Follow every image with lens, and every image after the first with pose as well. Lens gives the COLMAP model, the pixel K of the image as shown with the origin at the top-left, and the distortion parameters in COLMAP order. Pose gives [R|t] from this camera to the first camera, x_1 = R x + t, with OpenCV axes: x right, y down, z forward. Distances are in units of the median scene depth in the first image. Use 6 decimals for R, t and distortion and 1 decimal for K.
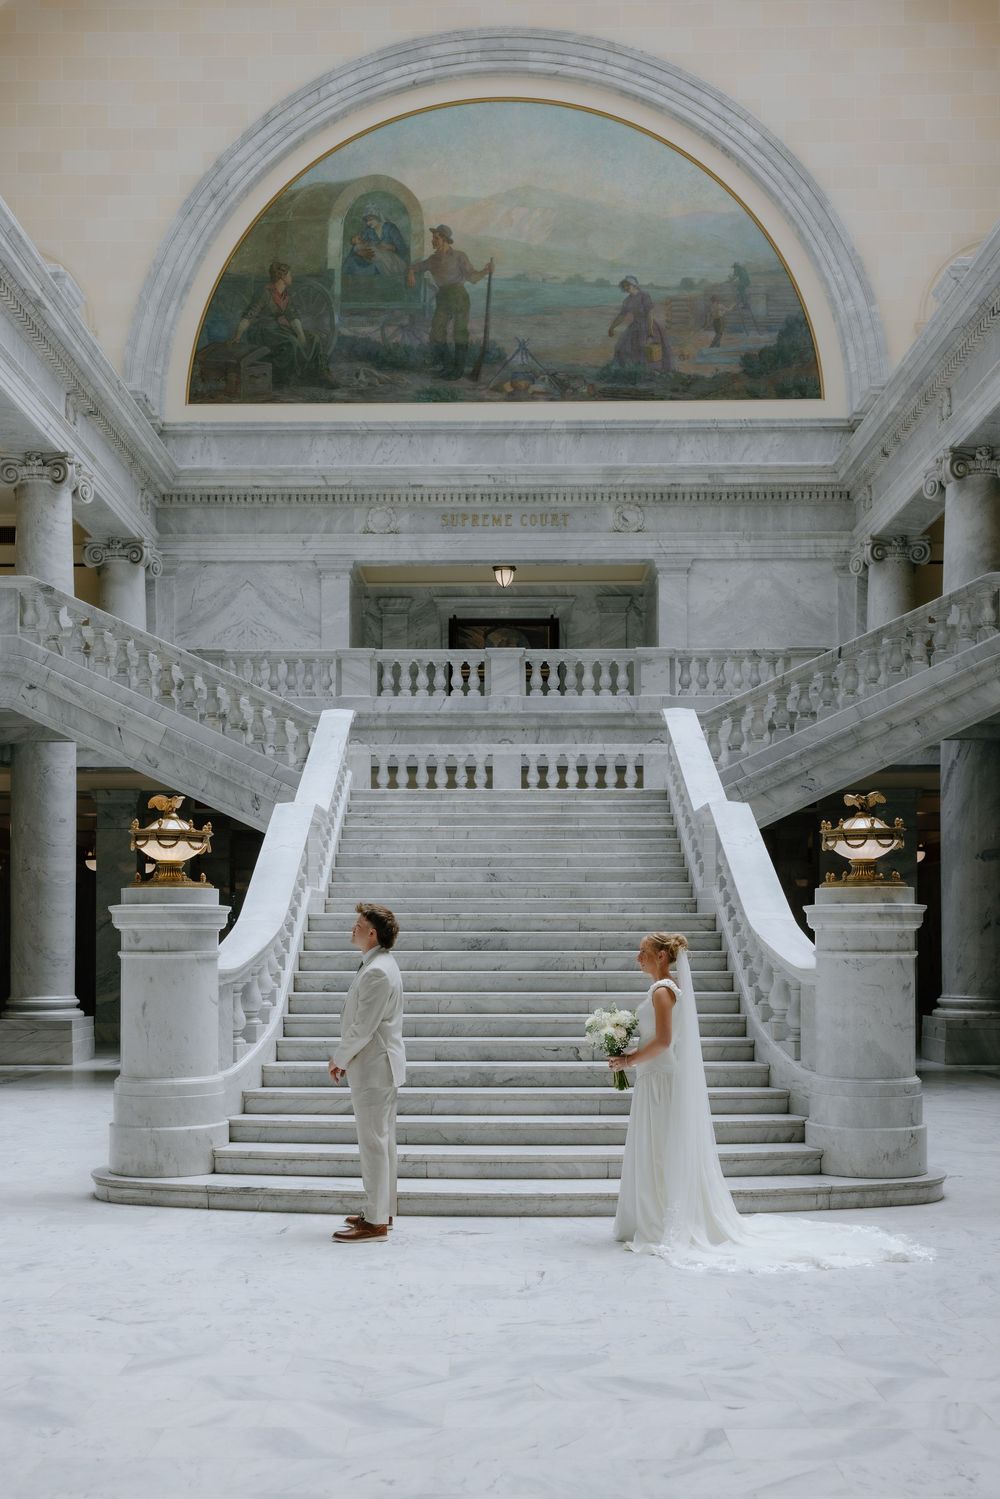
lens RADIAL K [[1566.8, 0, 477.9], [0, 1566.8, 910.9], [0, 0, 1]] dist [0.012714, 0.015796]
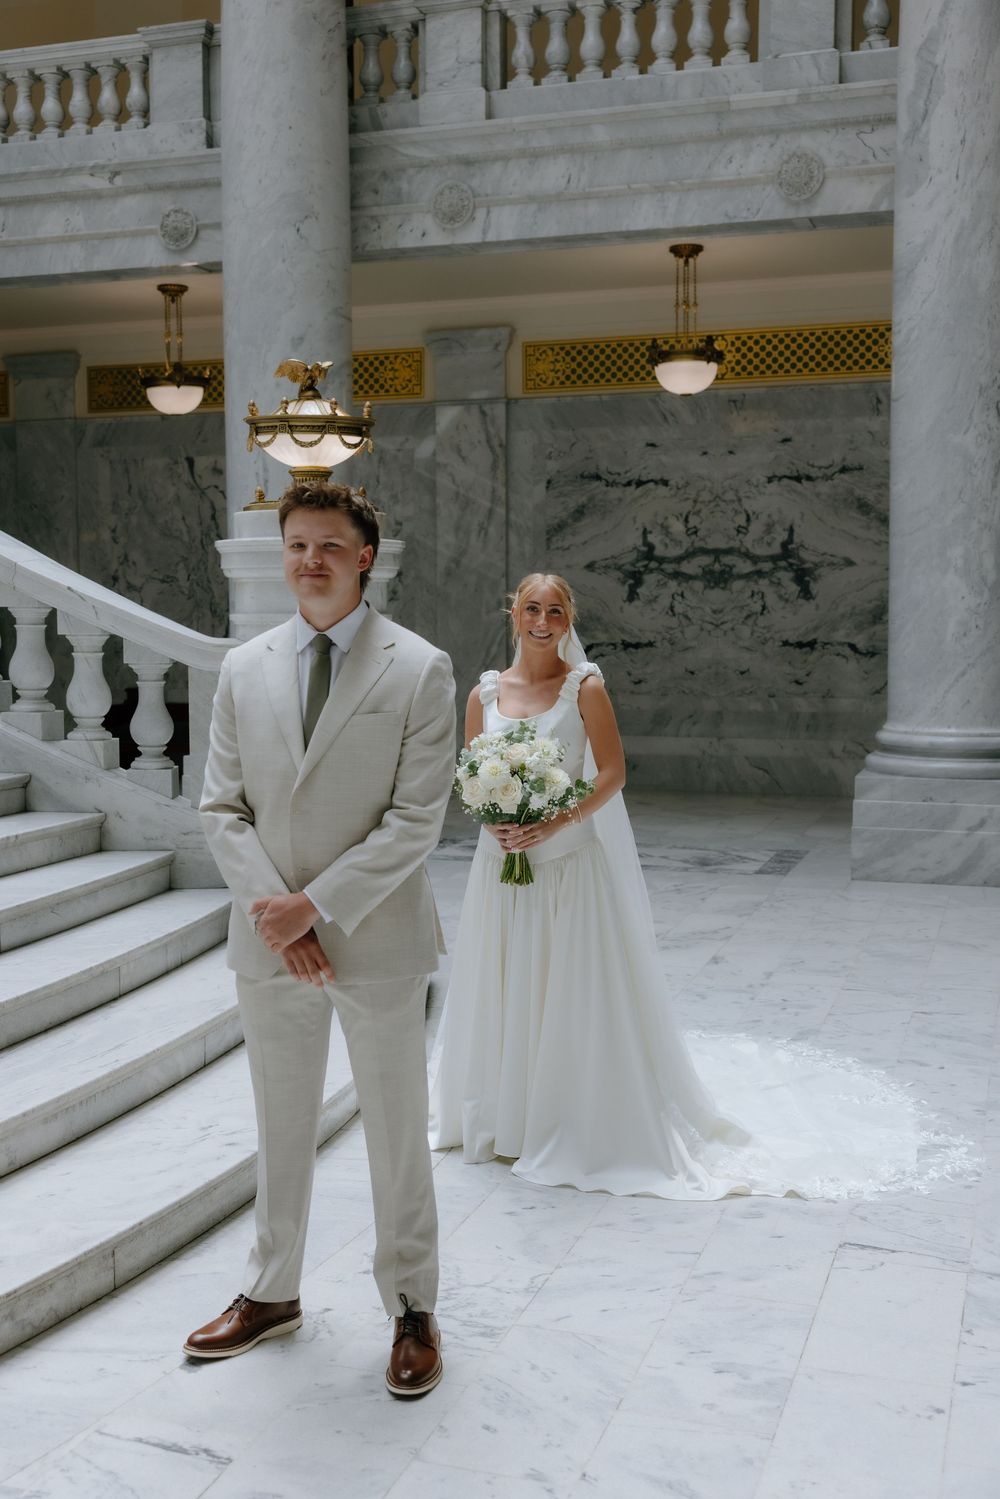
lens RADIAL K [[1653.3, 0, 469.1], [0, 1653.3, 747.5], [0, 0, 1]] dist [-0.001964, 0.006715]
pose [[0.315533, -0.078117, 0.945694, -0.144960], [-0.016031, 0.996025, 0.087623, 0.007625], [-0.948779, -0.042808, 0.313026, 0.284058]]
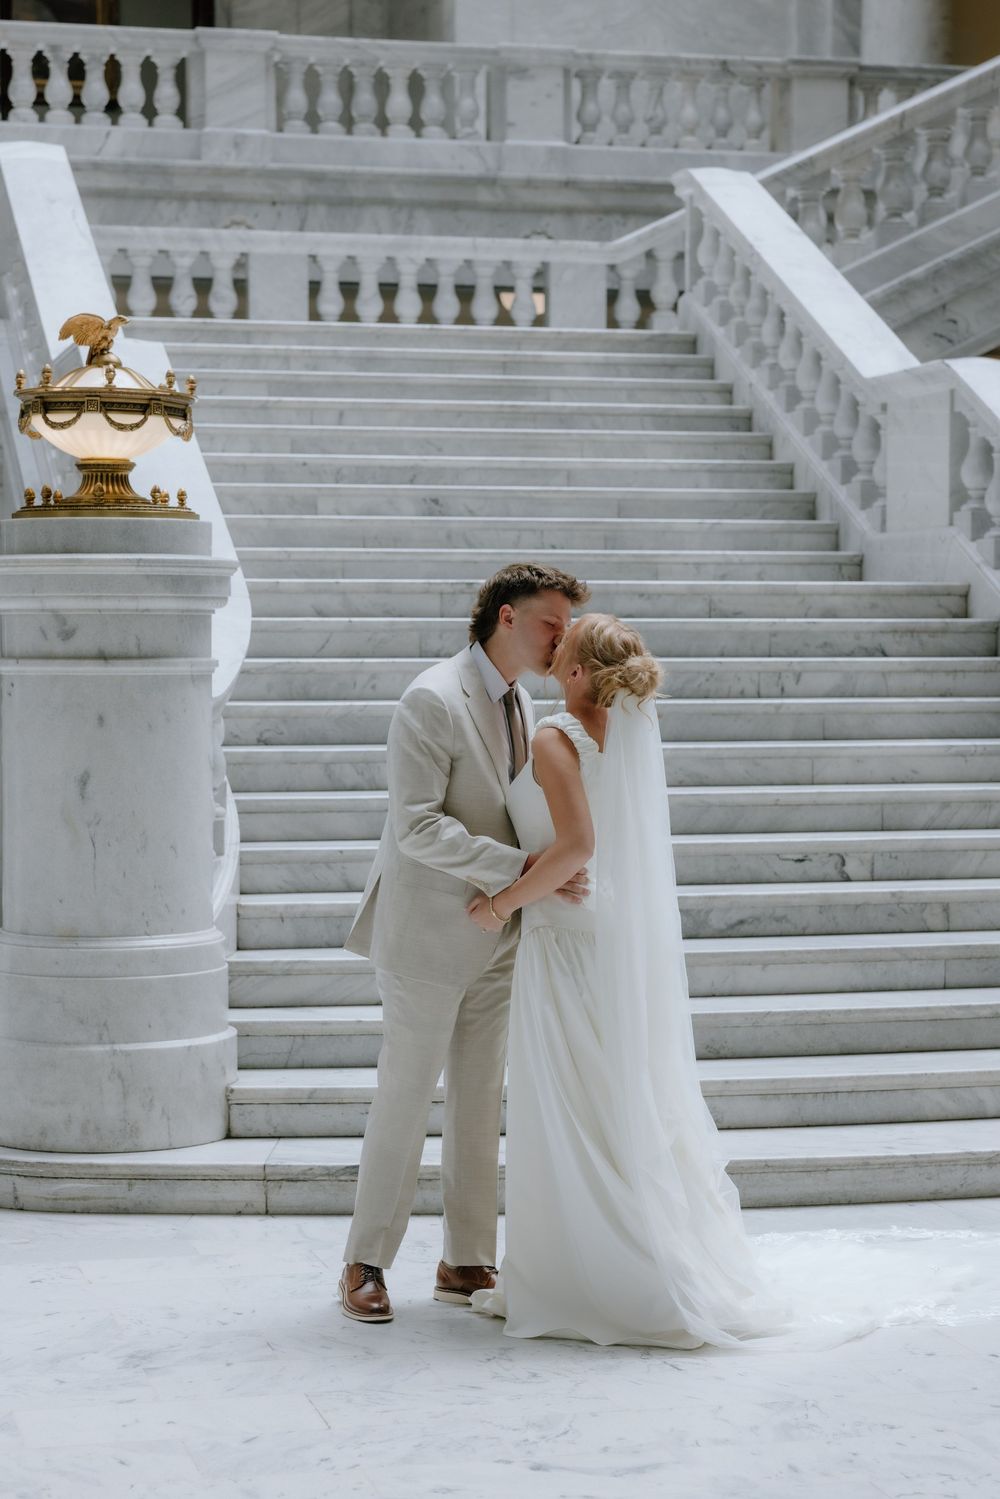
lens RADIAL K [[3069.9, 0, 504.1], [0, 3069.9, 783.6], [0, 0, 1]] dist [0.010376, 0.222313]
pose [[0.966505, -0.011846, 0.256376, -0.123349], [-0.005224, 0.997819, 0.065796, 0.000914], [-0.256596, -0.064931, 0.964335, 0.041752]]
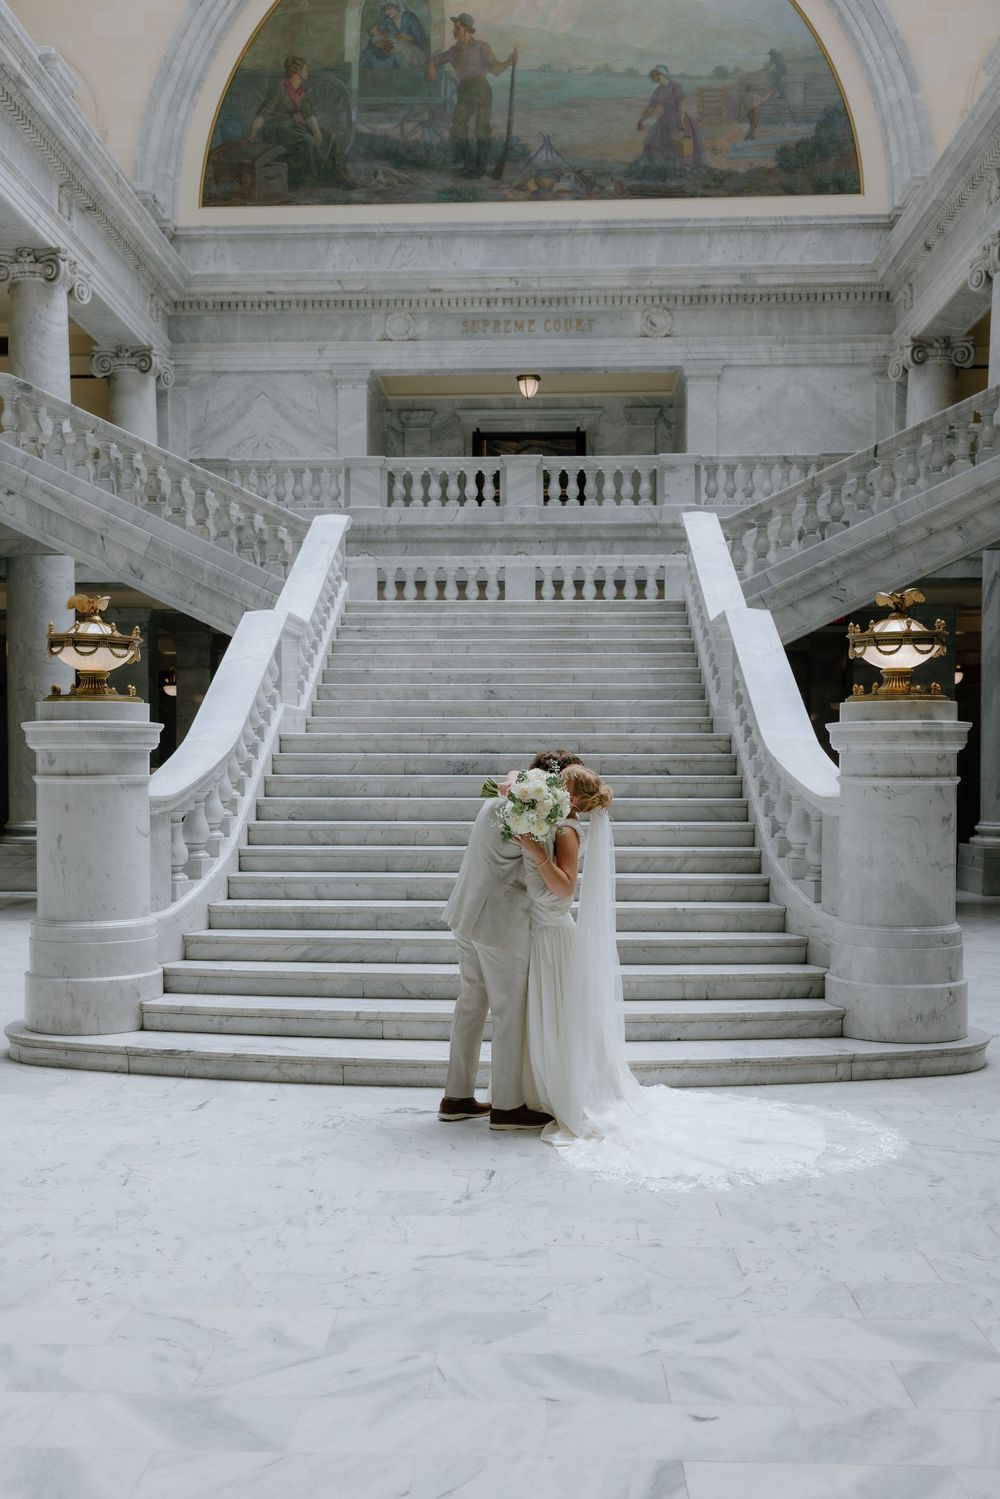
lens RADIAL K [[1491.4, 0, 474.8], [0, 1491.4, 808.8], [0, 0, 1]] dist [0.006890, 0.016180]
pose [[0.999408, 0.002843, -0.034293, 0.017292], [-0.001108, 0.998725, 0.050479, 0.000821], [0.034393, -0.050411, 0.998136, 0.070206]]
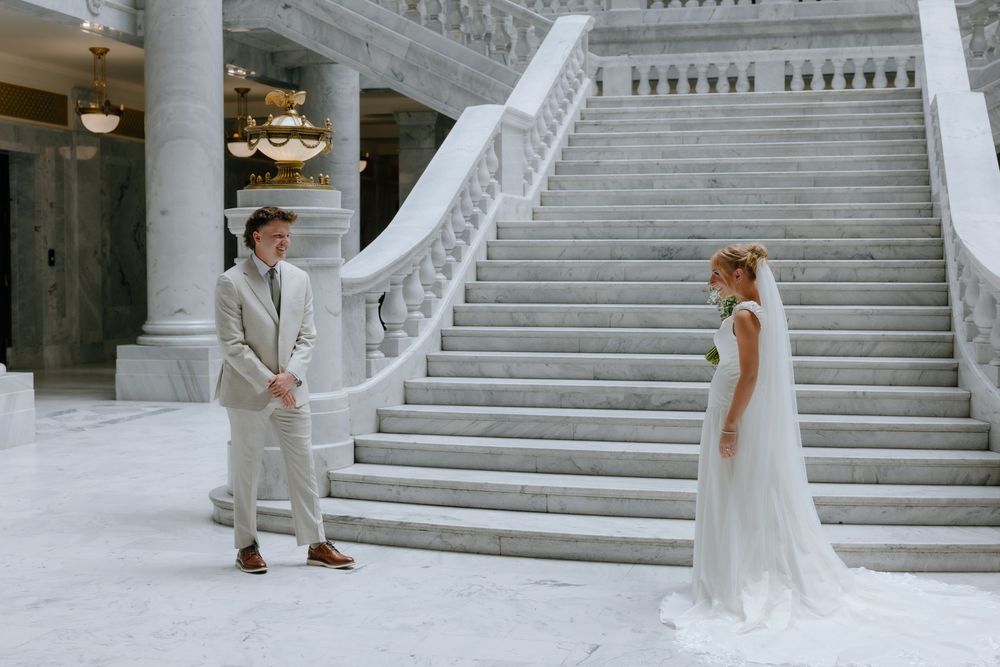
lens RADIAL K [[1390.5, 0, 520.0], [0, 1390.5, 316.1], [0, 0, 1]] dist [0.001981, 0.066060]
pose [[0.974381, 0.008589, -0.224740, 0.048679], [0.005244, 0.998131, 0.060881, 0.003956], [0.224843, -0.060499, 0.972515, 0.087512]]
